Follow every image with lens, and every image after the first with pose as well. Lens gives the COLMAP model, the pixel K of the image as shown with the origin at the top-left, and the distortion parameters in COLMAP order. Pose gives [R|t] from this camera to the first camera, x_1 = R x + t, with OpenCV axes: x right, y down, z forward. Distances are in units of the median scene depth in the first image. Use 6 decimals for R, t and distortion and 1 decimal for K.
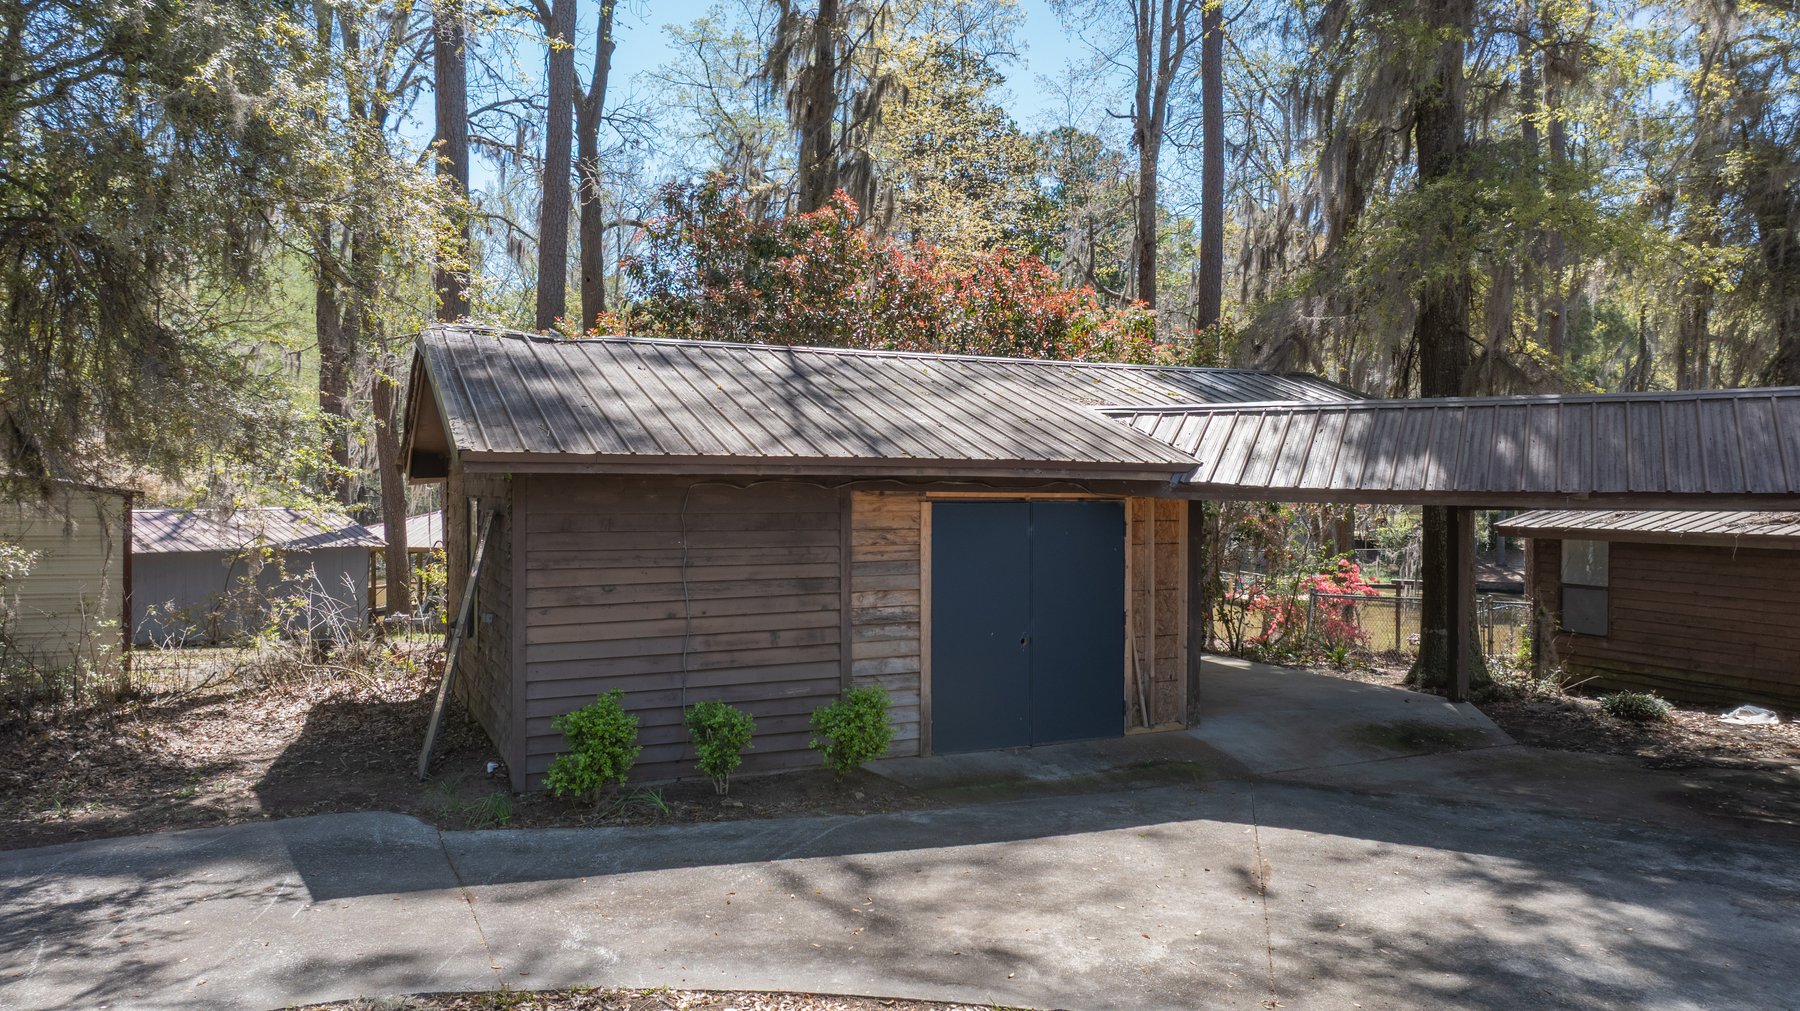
lens RADIAL K [[1266.4, 0, 909.9], [0, 1266.4, 500.9], [0, 0, 1]] dist [-0.022167, 0.002886]
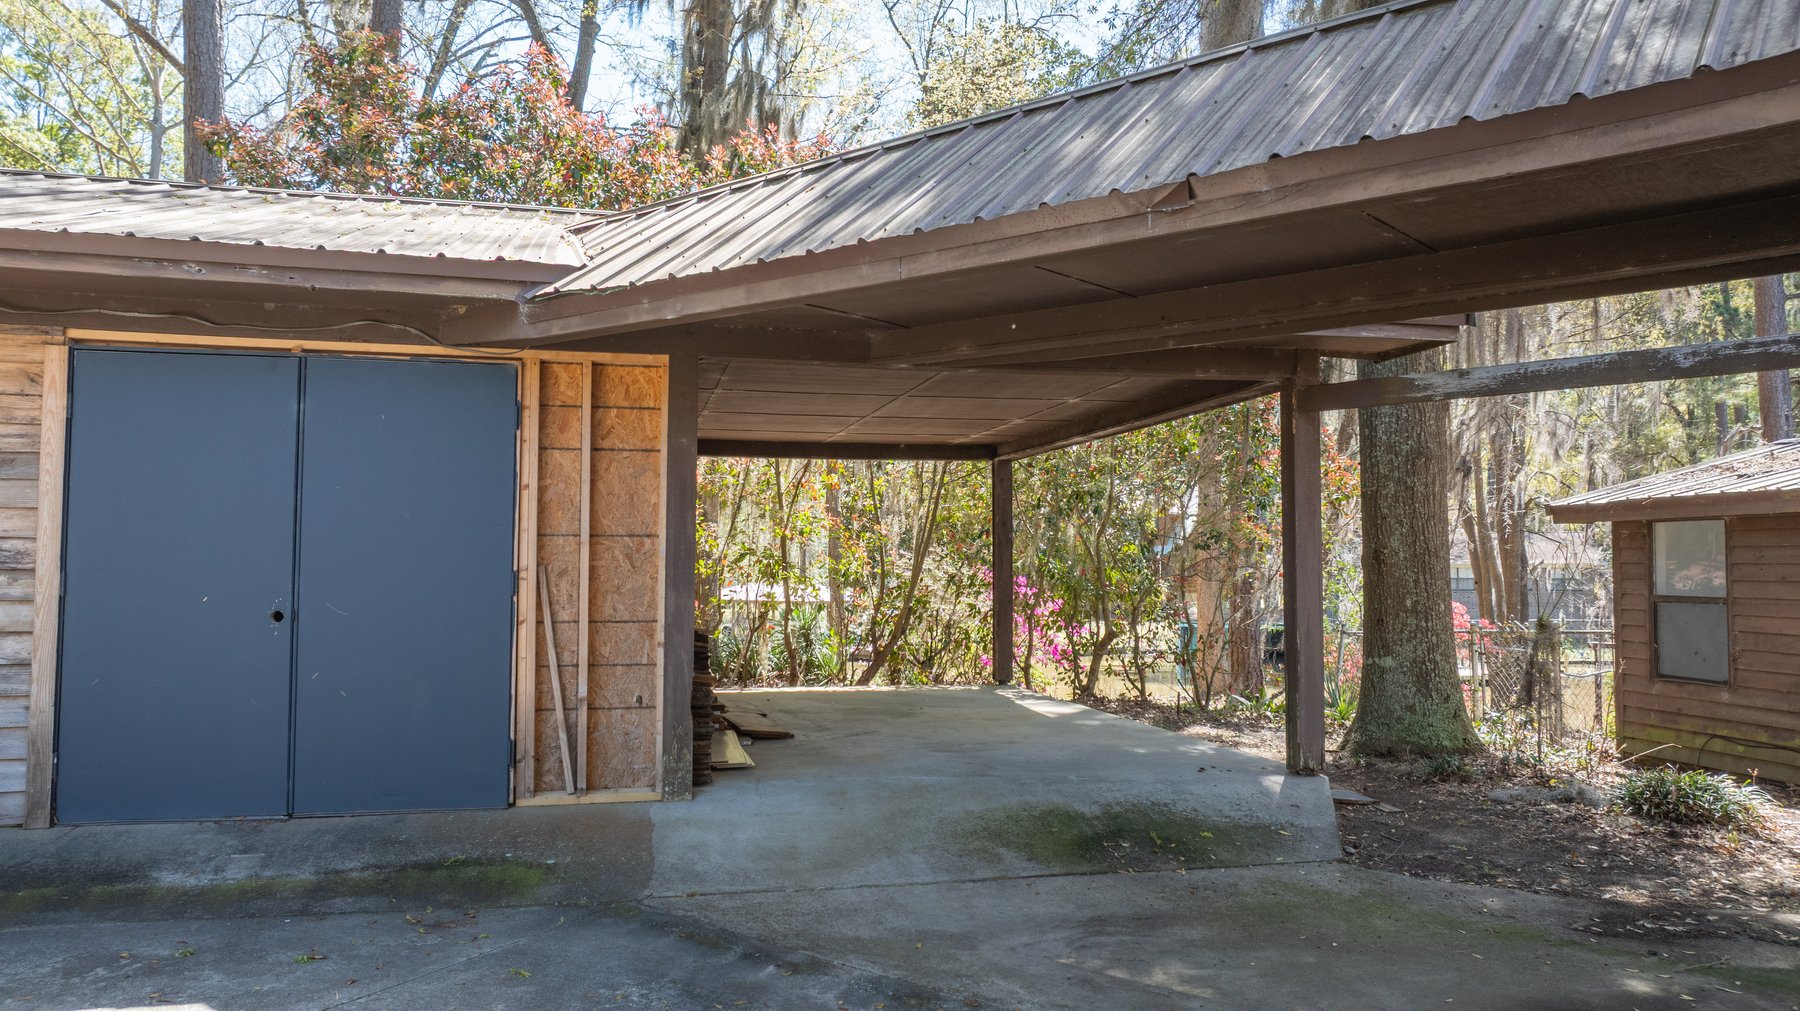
lens RADIAL K [[1266.4, 0, 909.9], [0, 1266.4, 500.9], [0, 0, 1]] dist [-0.022167, 0.002886]
pose [[0.980767, -0.008366, -0.195005, 0.432654], [-0.004134, 0.997966, -0.063607, 0.091223], [0.195140, 0.063190, 0.978738, 0.511694]]
